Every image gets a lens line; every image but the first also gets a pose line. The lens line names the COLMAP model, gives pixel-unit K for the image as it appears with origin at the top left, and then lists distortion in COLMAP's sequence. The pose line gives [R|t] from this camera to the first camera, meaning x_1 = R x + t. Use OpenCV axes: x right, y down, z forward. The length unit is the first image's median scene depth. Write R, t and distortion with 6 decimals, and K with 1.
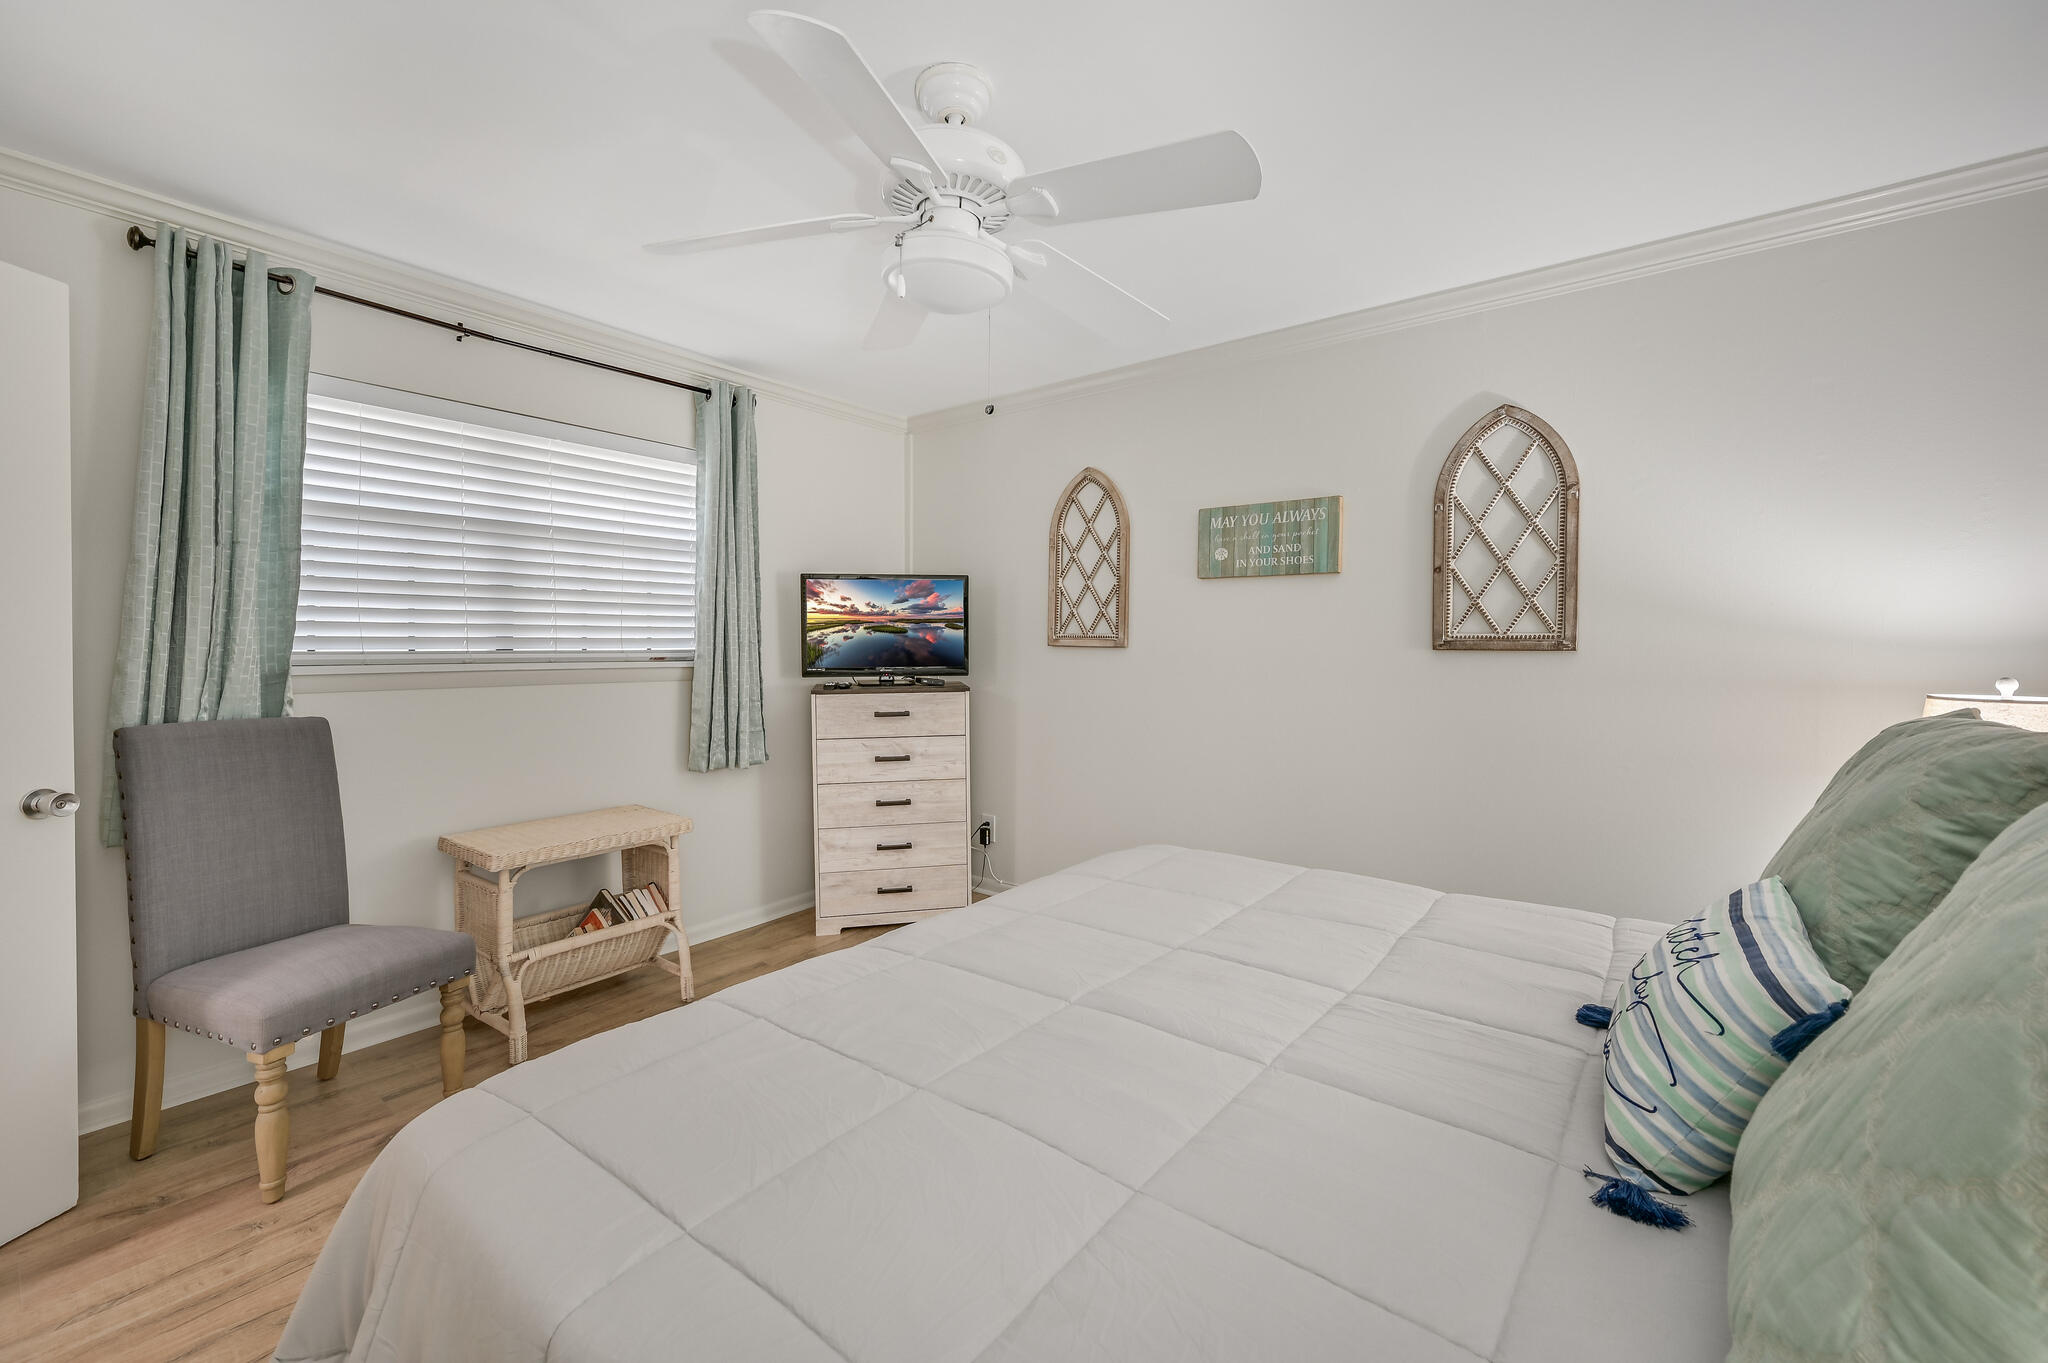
lens RADIAL K [[828.0, 0, 1025.9], [0, 828.0, 658.5], [0, 0, 1]] dist [-0.000055, -0.000105]
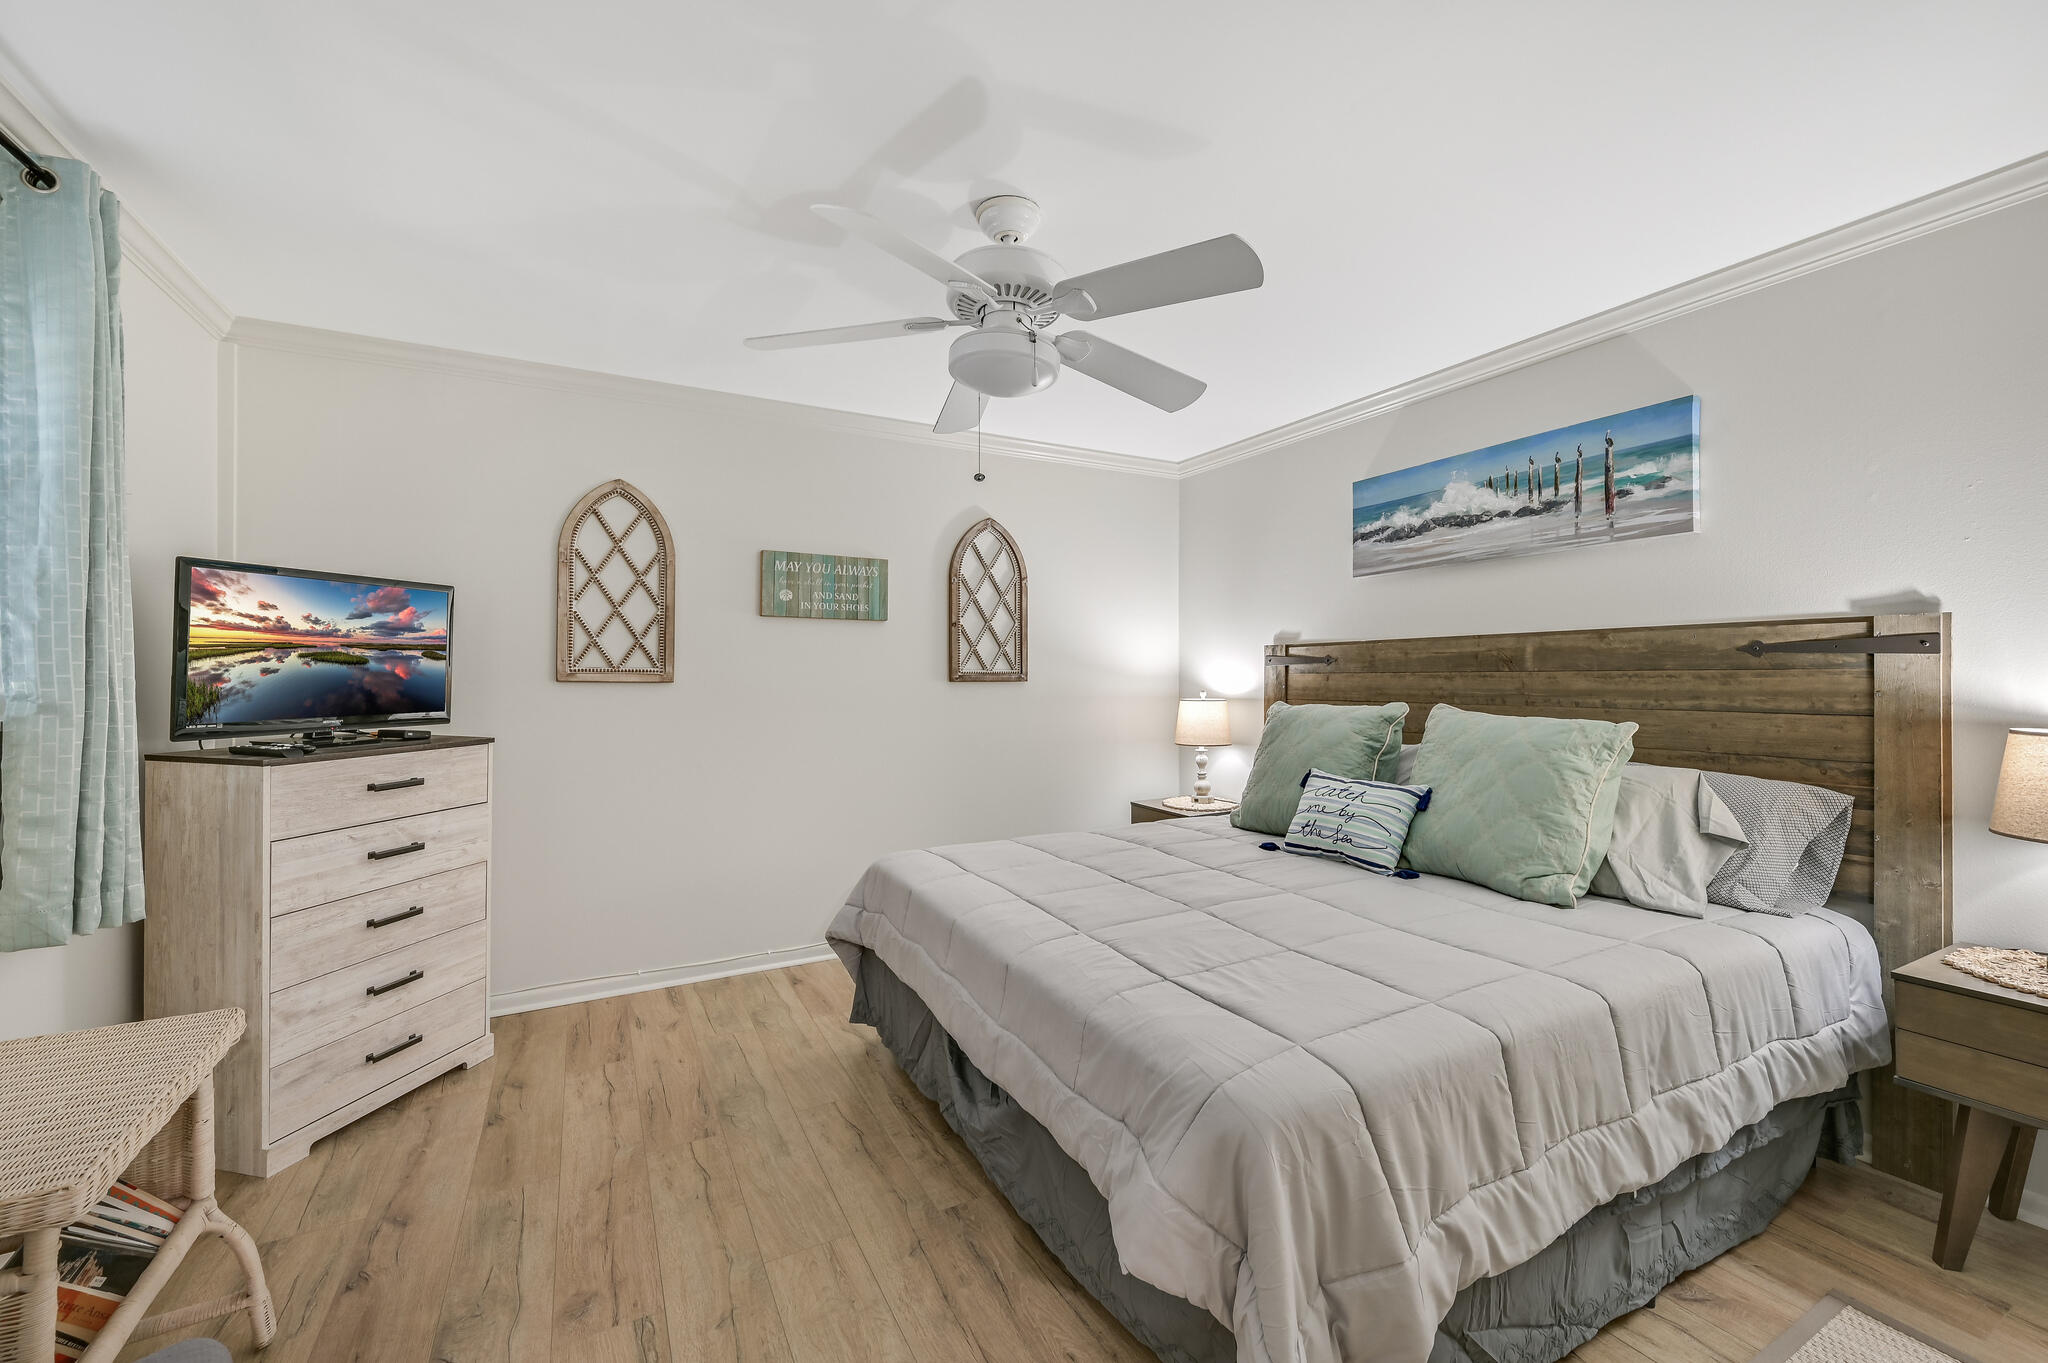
lens RADIAL K [[806.3, 0, 1043.0], [0, 806.3, 675.1], [0, 0, 1]] dist [0.000521, -0.000252]
pose [[0.394454, -0.001282, 0.918915, -0.540553], [0.021030, 0.999750, -0.007633, -0.005687], [-0.918675, 0.022336, 0.394382, 0.250381]]
